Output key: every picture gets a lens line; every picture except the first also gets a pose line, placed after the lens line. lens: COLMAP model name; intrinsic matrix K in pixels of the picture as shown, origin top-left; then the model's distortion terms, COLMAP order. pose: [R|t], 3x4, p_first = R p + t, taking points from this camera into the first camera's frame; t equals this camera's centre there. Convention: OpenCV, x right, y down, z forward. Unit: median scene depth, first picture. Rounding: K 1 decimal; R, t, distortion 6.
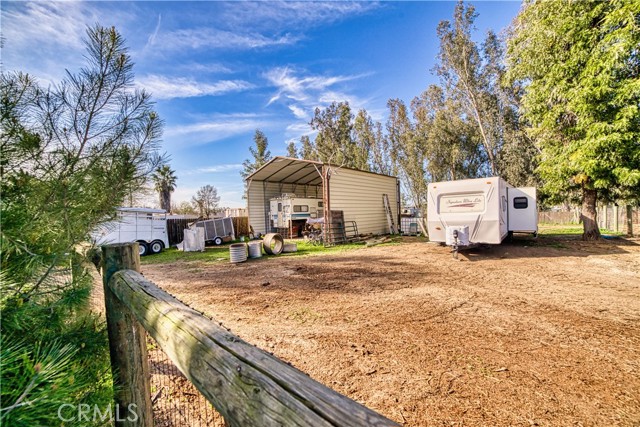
lens RADIAL K [[258.7, 0, 318.0], [0, 258.7, 216.8], [0, 0, 1]] dist [-0.104336, 0.034213]
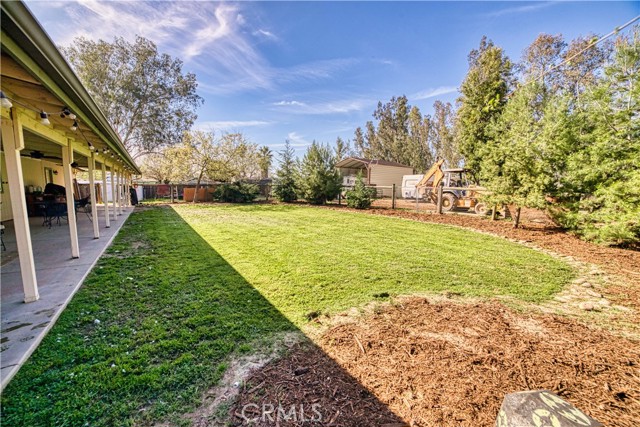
lens RADIAL K [[258.7, 0, 318.0], [0, 258.7, 216.8], [0, 0, 1]] dist [-0.104336, 0.034213]
pose [[0.966949, 0.066582, -0.246124, 0.045159], [-0.038369, 0.992308, 0.117701, 0.002954], [0.252067, -0.104367, 0.962065, -0.341337]]
